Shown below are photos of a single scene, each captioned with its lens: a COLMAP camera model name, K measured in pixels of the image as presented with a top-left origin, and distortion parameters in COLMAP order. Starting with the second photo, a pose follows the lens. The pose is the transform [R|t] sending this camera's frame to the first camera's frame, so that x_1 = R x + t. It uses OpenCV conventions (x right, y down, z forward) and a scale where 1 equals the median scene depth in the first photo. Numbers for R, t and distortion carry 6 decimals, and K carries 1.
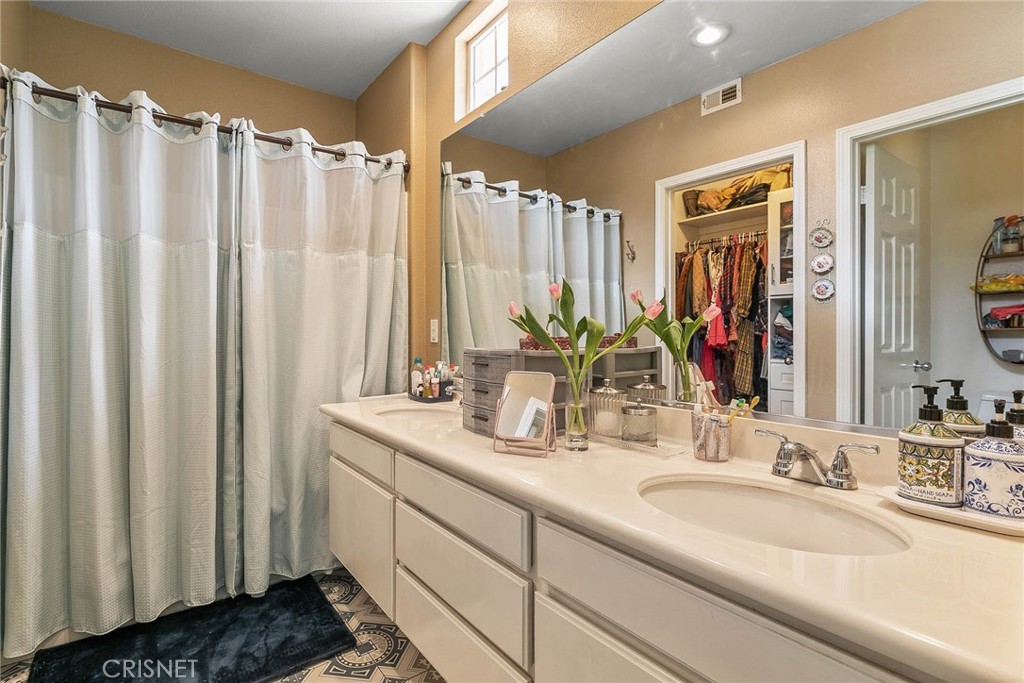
lens RADIAL K [[475.2, 0, 522.6], [0, 475.2, 336.7], [0, 0, 1]] dist [0.003725, 0.000753]
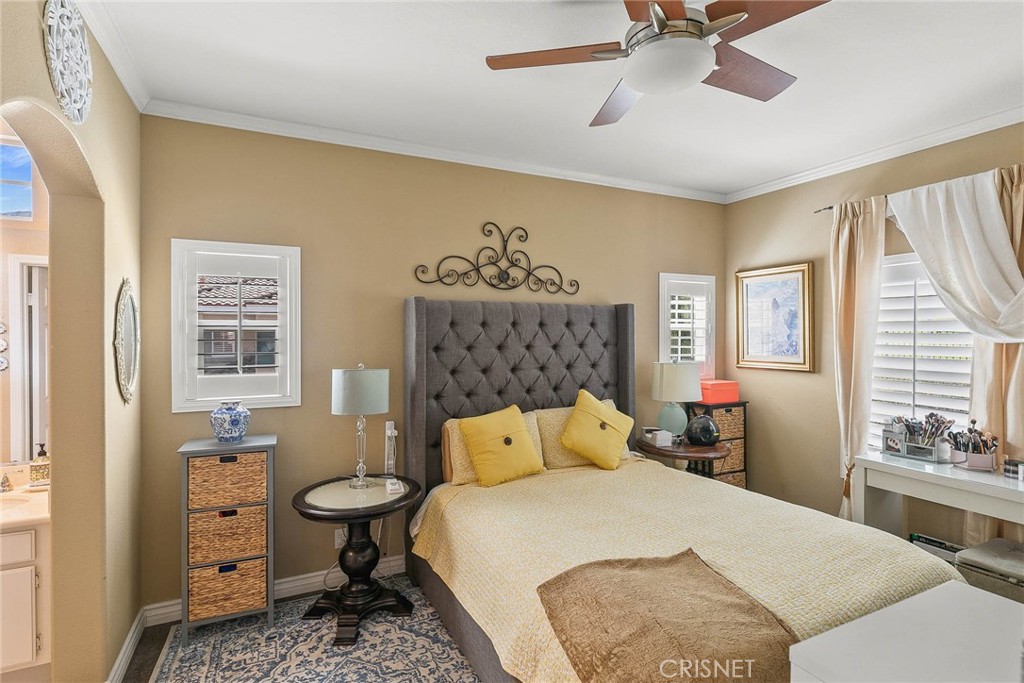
lens RADIAL K [[509.4, 0, 510.2], [0, 509.4, 336.8], [0, 0, 1]] dist [-0.000602, 0.000328]
pose [[0.225297, -0.006602, 0.974268, -0.522379], [0.010176, 0.999938, 0.004423, -0.186103], [-0.974237, 0.008917, 0.225350, -0.859477]]
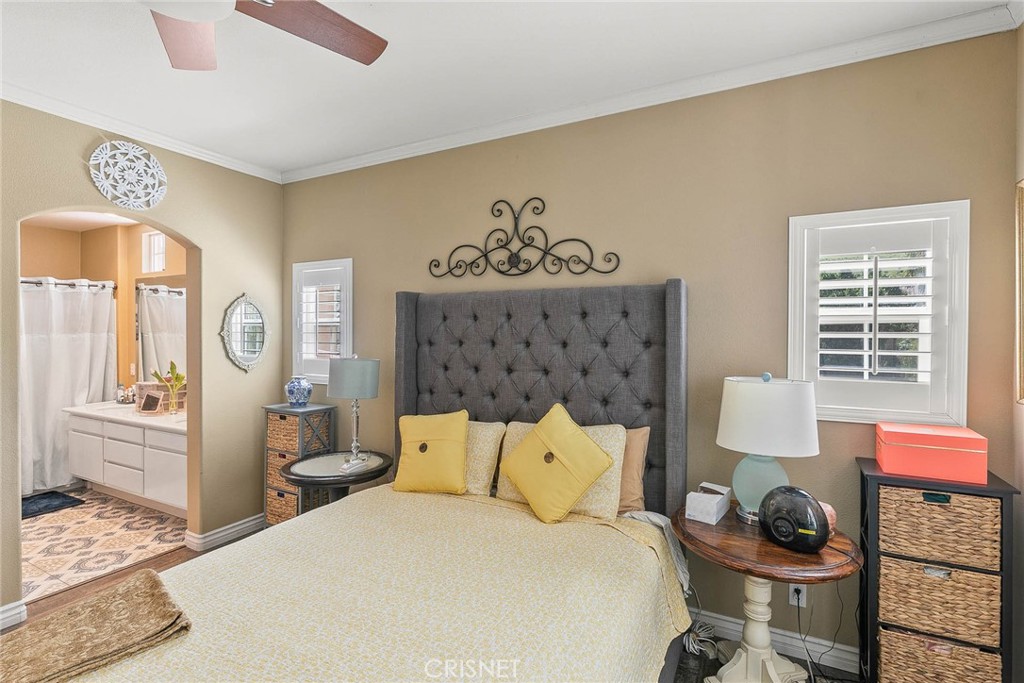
lens RADIAL K [[475.2, 0, 522.6], [0, 475.2, 336.7], [0, 0, 1]] dist [0.003725, 0.000753]
pose [[0.913271, -0.005711, 0.407313, 0.548016], [0.003344, 0.999973, 0.006523, -0.172017], [-0.407339, -0.004595, 0.913265, -1.664504]]
